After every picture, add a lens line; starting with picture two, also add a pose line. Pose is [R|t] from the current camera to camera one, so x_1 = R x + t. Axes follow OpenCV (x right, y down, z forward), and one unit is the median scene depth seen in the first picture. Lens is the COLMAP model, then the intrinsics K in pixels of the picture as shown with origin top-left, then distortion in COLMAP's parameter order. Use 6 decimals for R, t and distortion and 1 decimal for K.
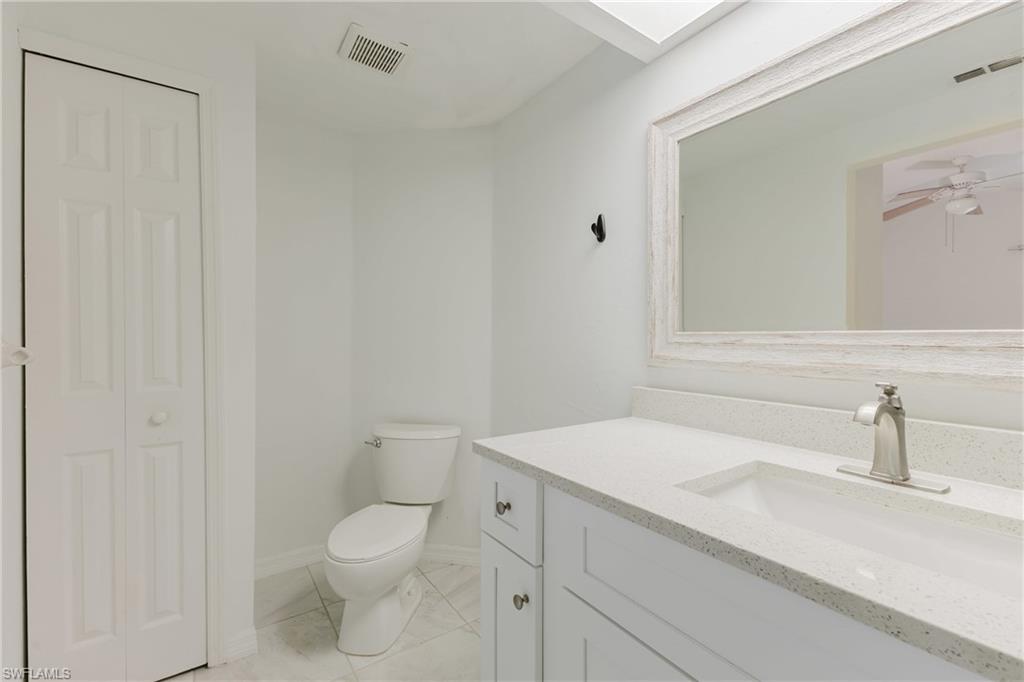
lens RADIAL K [[438.4, 0, 513.2], [0, 438.4, 336.1], [0, 0, 1]] dist [0.008242, -0.002380]
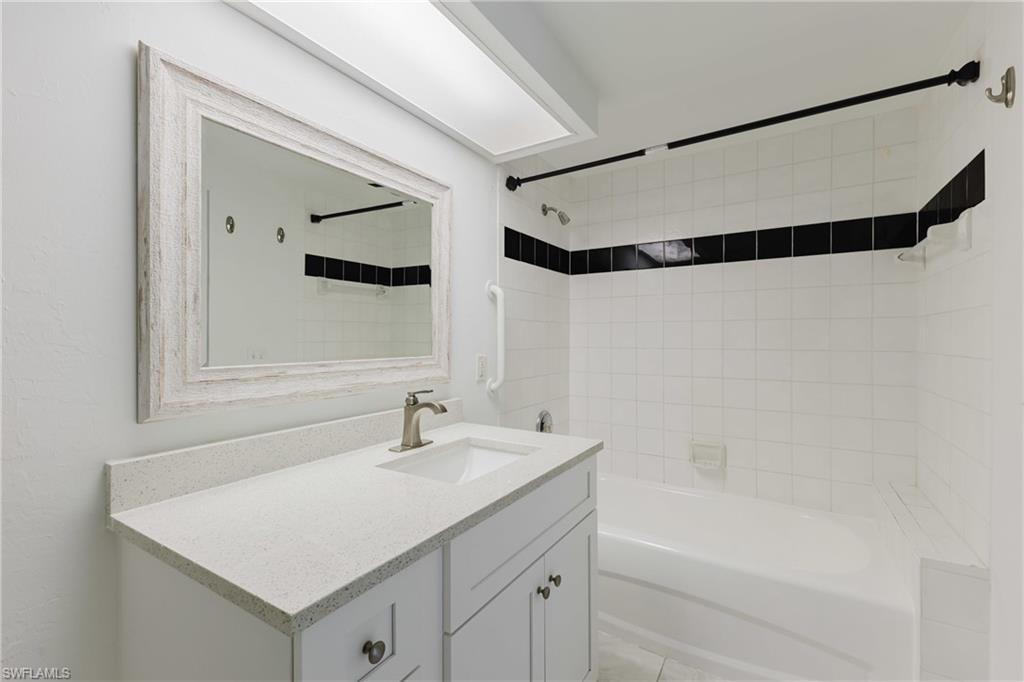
lens RADIAL K [[438.4, 0, 513.1], [0, 438.4, 339.2], [0, 0, 1]] dist [0.008242, -0.002380]
pose [[-0.393843, 0.000318, 0.919178, -0.630475], [0.003950, 0.999991, 0.001347, -0.067055], [-0.919169, 0.004161, -0.393841, 0.947049]]
